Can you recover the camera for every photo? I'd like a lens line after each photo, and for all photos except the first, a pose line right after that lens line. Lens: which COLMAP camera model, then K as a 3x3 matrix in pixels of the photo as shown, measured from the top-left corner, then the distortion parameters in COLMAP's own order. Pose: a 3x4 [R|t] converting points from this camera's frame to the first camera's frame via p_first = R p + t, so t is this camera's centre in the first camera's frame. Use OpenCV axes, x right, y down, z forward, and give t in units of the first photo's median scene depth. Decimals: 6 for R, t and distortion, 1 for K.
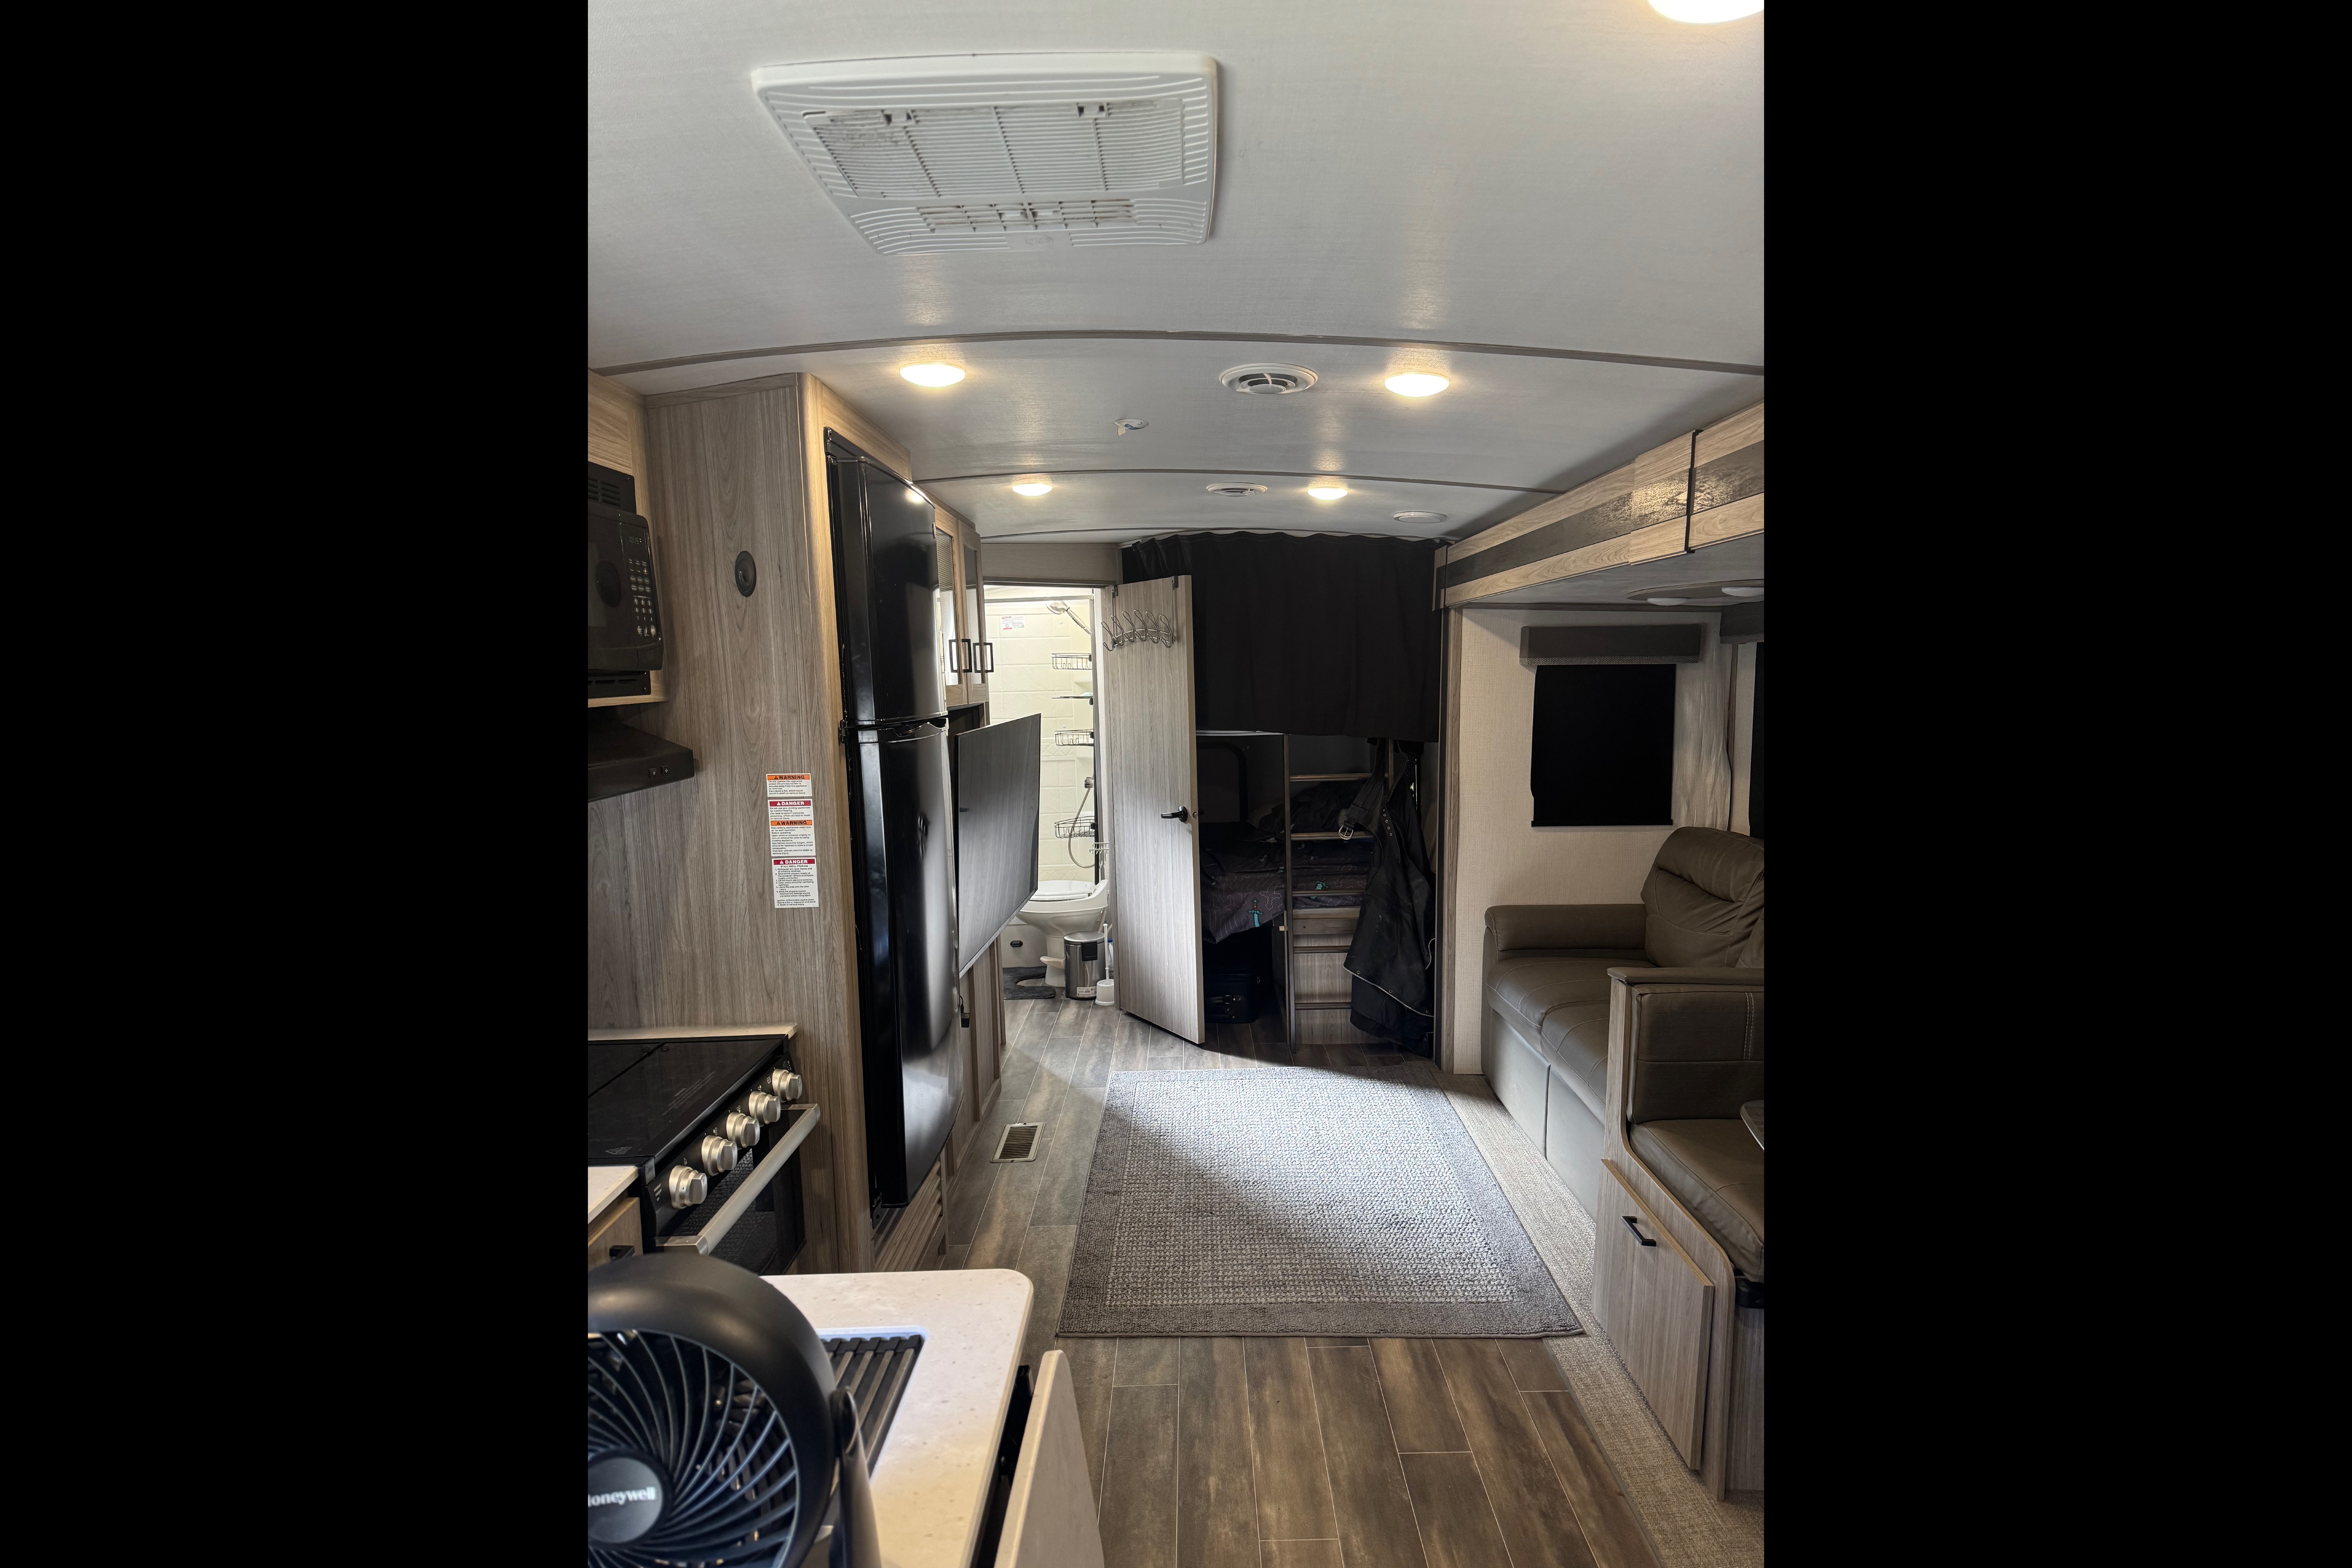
lens RADIAL K [[1091.6, 0, 1172.6], [0, 1091.6, 782.9], [0, 0, 1]] dist [-0.002404, -0.003814]
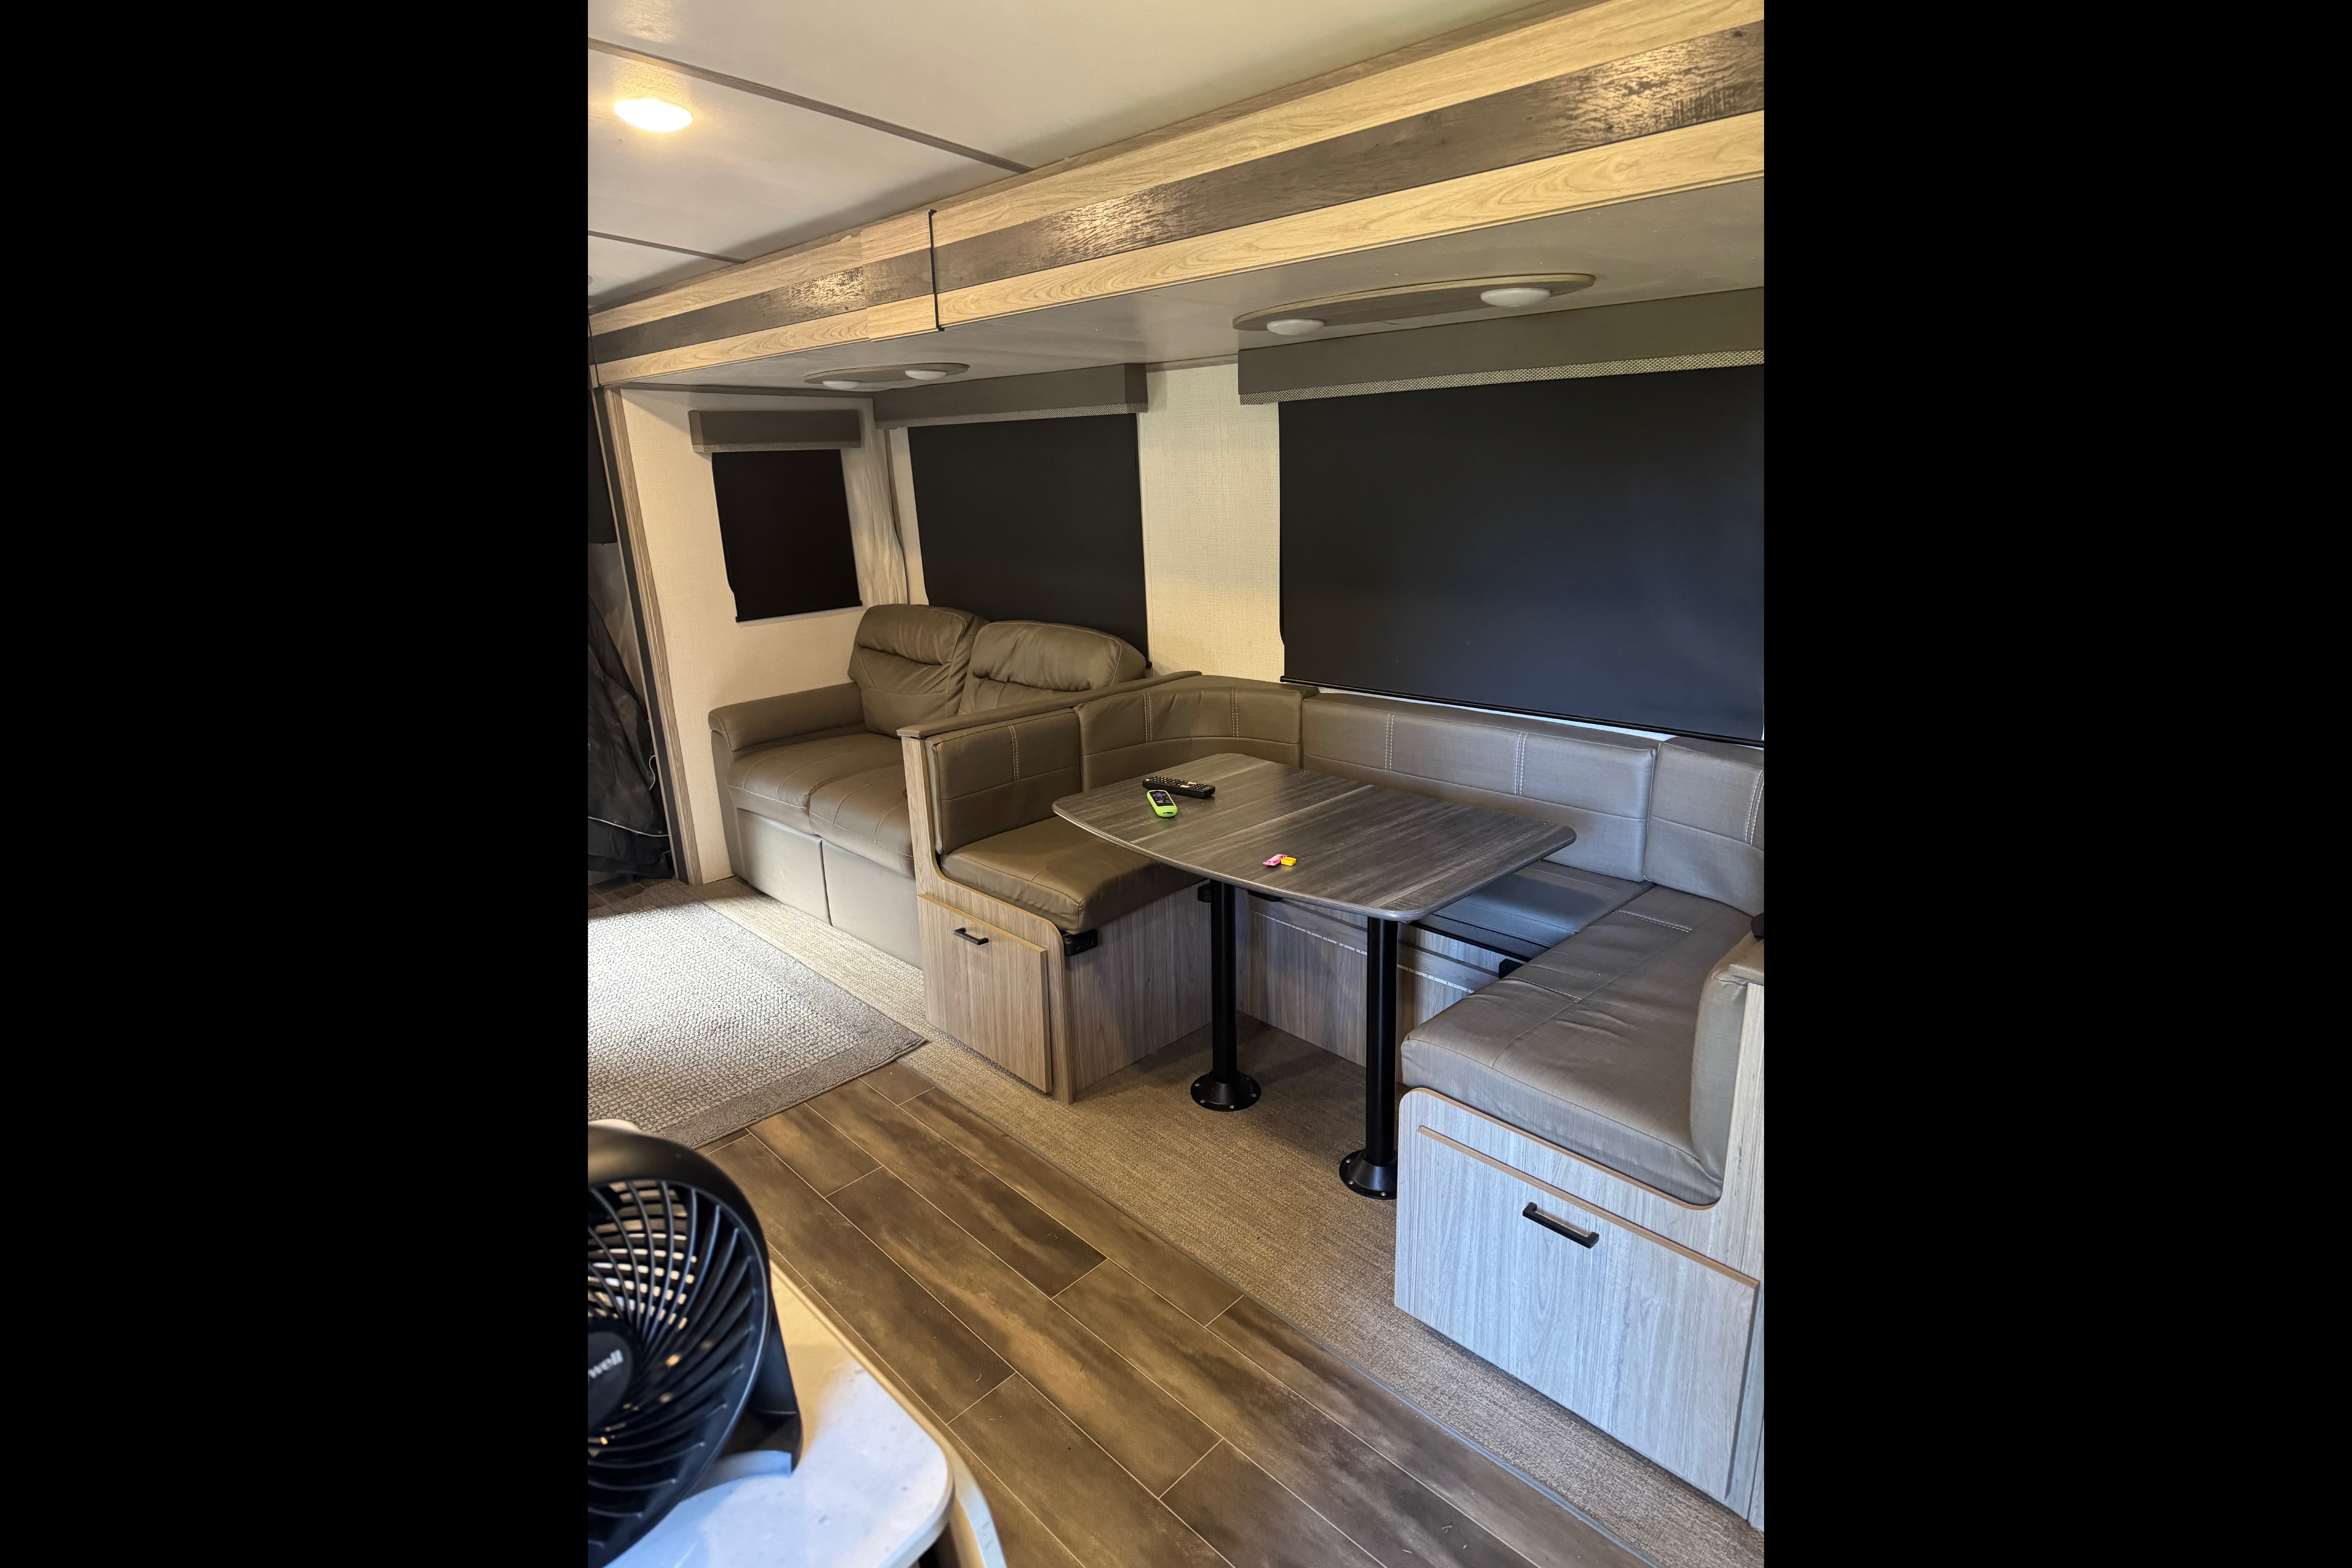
lens RADIAL K [[1091.6, 0, 1178.3], [0, 1091.6, 789.8], [0, 0, 1]] dist [-0.002404, -0.003814]
pose [[0.693365, -0.226927, 0.683922, -0.161588], [0.100143, 0.970254, 0.220407, 0.014202], [-0.713594, -0.084332, 0.695465, 0.022601]]
